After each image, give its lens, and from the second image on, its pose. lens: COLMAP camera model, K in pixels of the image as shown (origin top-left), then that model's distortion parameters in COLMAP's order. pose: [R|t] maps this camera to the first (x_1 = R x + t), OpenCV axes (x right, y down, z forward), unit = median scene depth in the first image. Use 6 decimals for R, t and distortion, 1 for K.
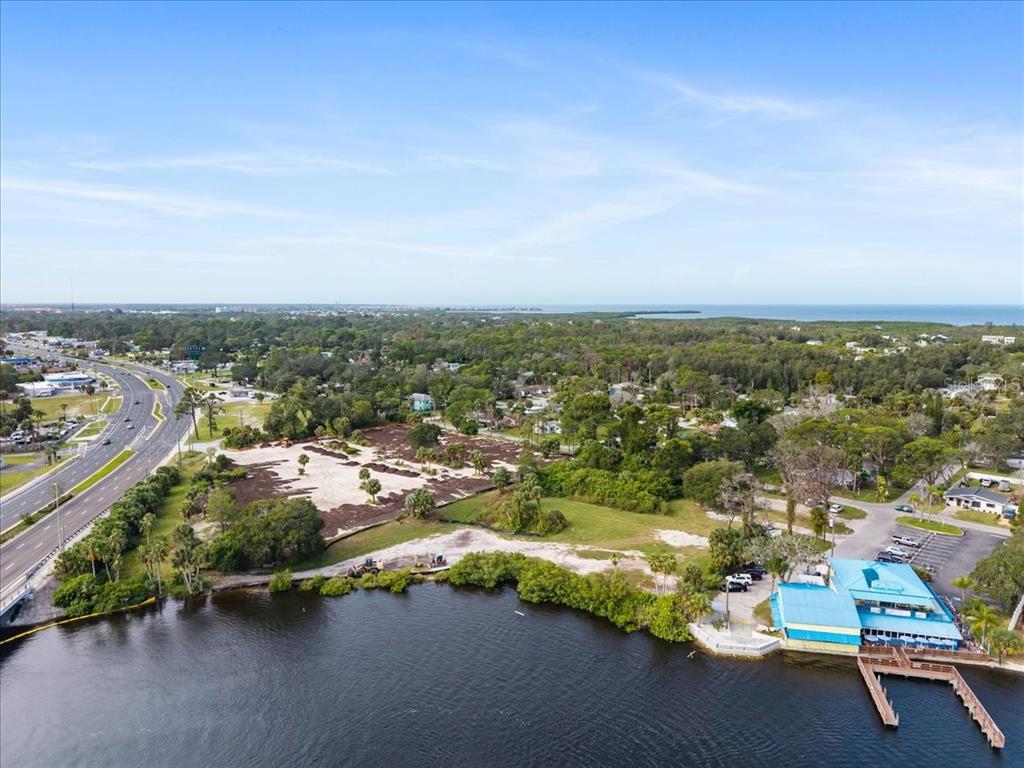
lens RADIAL K [[700.3, 0, 512.0], [0, 700.3, 384.0], [0, 0, 1]] dist [0.037703, -0.055469]
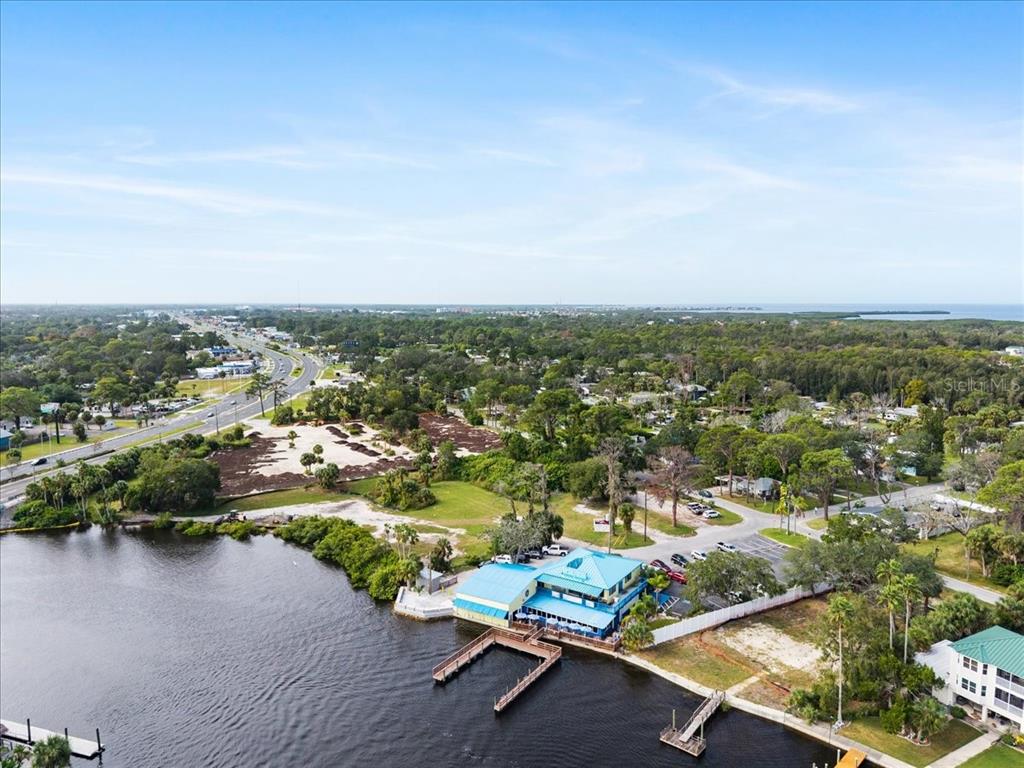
lens RADIAL K [[700.3, 0, 512.0], [0, 700.3, 384.0], [0, 0, 1]] dist [0.037703, -0.055469]
pose [[0.948148, 0.034912, -0.315905, 0.476725], [-0.034723, 0.999378, 0.006230, 0.000328], [0.315926, 0.005062, 0.948770, -0.015305]]
